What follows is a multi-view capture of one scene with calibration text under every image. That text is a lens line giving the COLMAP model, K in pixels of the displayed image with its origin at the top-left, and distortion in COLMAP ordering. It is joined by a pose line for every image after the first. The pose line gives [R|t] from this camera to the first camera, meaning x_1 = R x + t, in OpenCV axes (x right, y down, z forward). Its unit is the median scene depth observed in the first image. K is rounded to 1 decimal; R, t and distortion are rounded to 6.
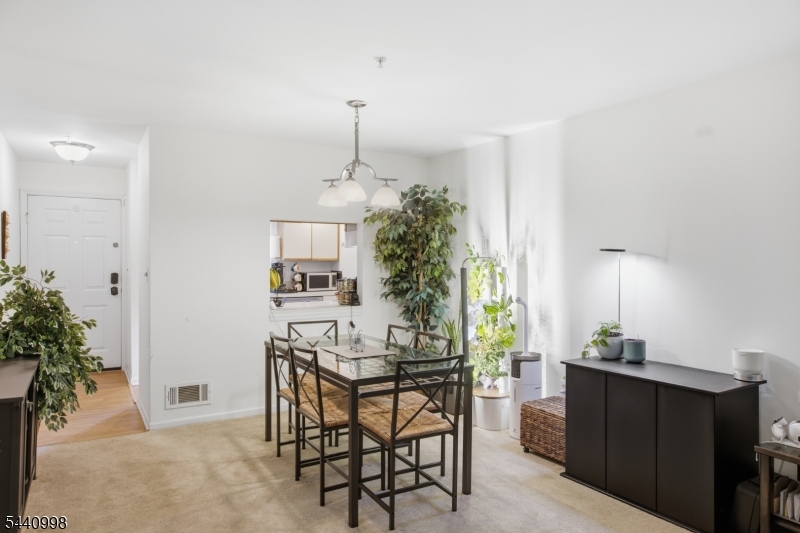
lens RADIAL K [[527.0, 0, 400.0], [0, 527.0, 266.5], [0, 0, 1]] dist [0.007882, 0.001117]
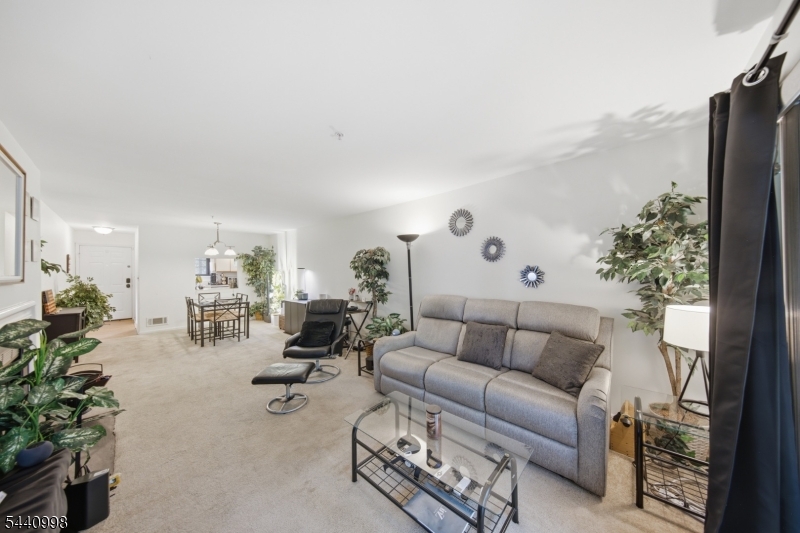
lens RADIAL K [[255.2, 0, 402.9], [0, 255.2, 271.7], [0, 0, 1]] dist [0.001454, 0.000038]
pose [[0.957672, -0.012279, 0.287600, 0.456083], [0.013504, 0.999906, -0.002278, 0.002796], [-0.287545, 0.006065, 0.957748, -0.664899]]
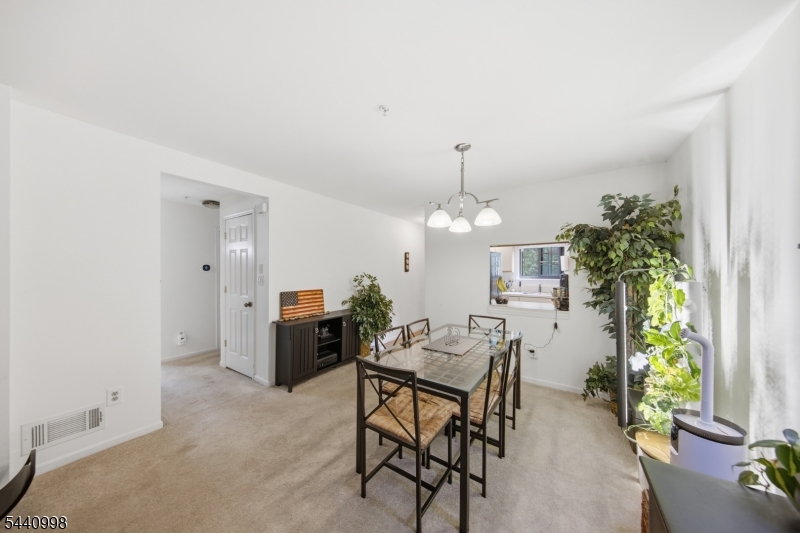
lens RADIAL K [[255.2, 0, 402.9], [0, 255.2, 271.7], [0, 0, 1]] dist [0.001454, 0.000038]
pose [[0.425924, -0.002212, -0.904756, 0.345453], [-0.014279, 0.999856, -0.009166, -0.003904], [0.904646, 0.016823, 0.425831, 0.520142]]
